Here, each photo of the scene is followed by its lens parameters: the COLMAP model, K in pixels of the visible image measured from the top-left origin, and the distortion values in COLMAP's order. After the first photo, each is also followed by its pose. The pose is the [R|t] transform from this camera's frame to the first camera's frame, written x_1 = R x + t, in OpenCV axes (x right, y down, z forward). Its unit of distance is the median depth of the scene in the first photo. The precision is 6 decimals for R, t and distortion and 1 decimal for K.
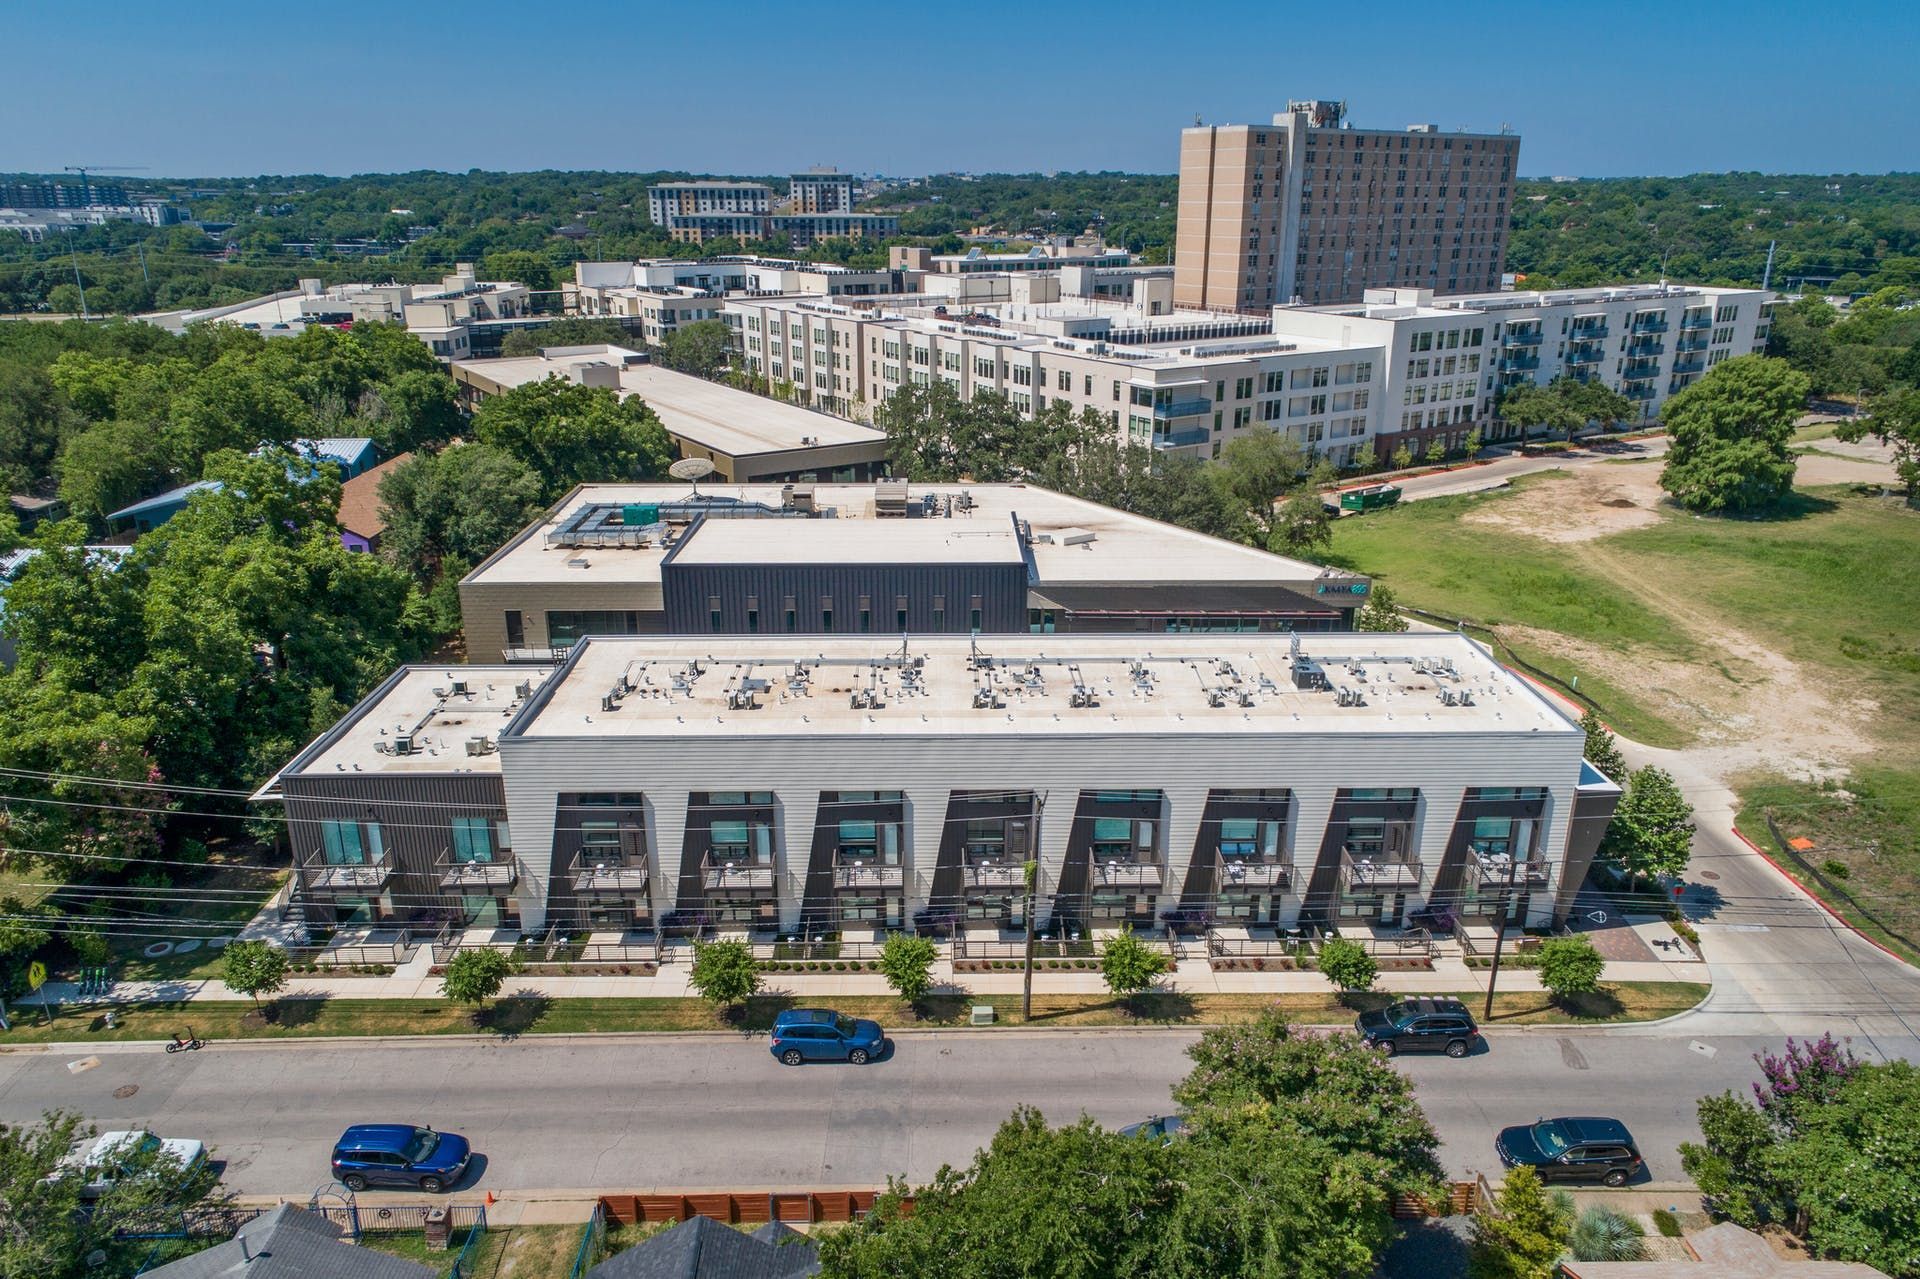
lens RADIAL K [[1317.2, 0, 960.0], [0, 1317.2, 639.5], [0, 0, 1]] dist [0.010606, -0.001272]
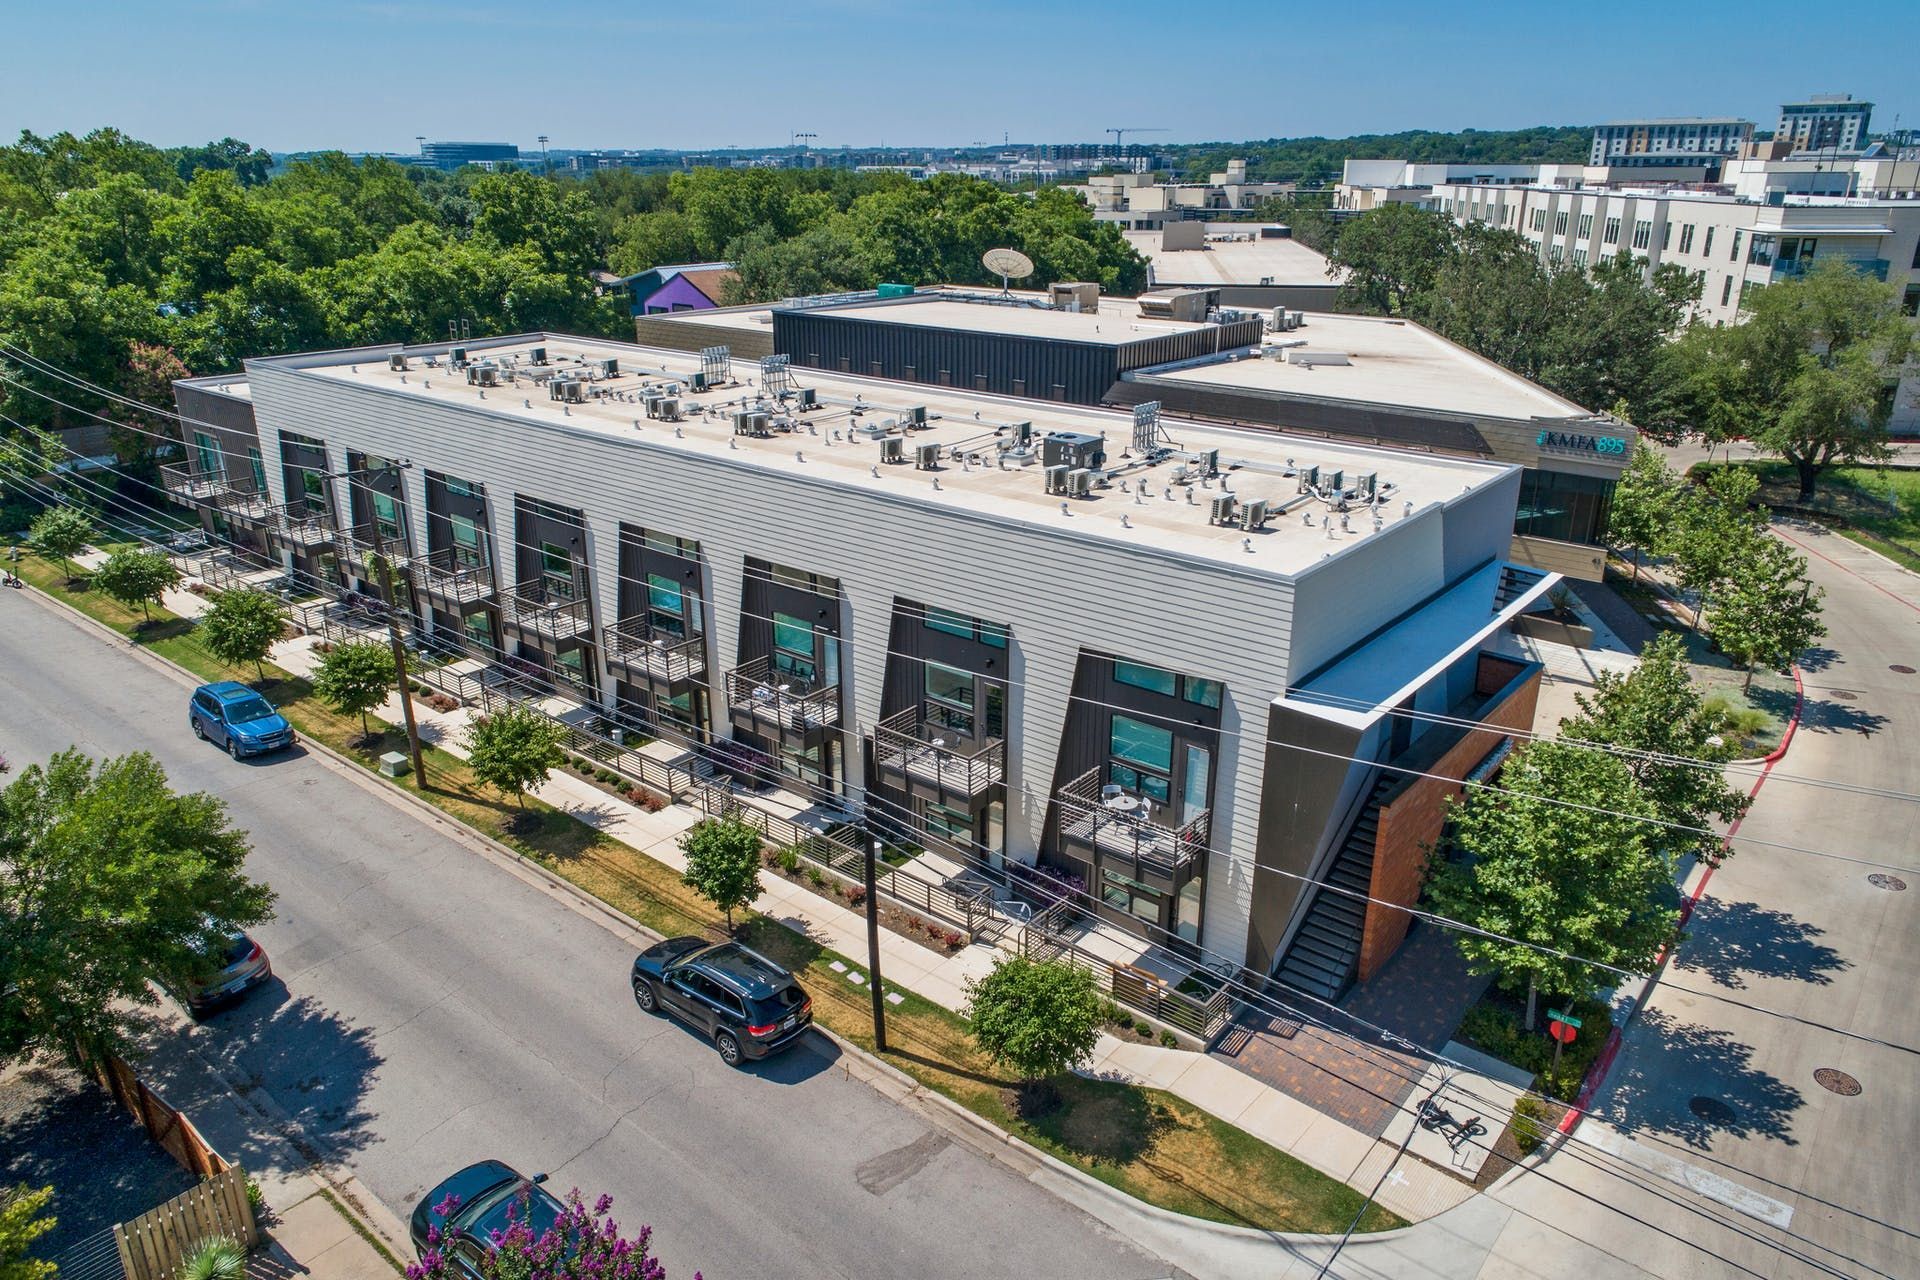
lens RADIAL K [[1317.2, 0, 960.0], [0, 1317.2, 640.0], [0, 0, 1]] dist [0.010606, -0.001272]
pose [[0.757958, 0.220020, -0.614077, 0.409963], [-0.210536, 0.973531, 0.088945, 0.045953], [0.617393, 0.061869, 0.784218, 0.349627]]
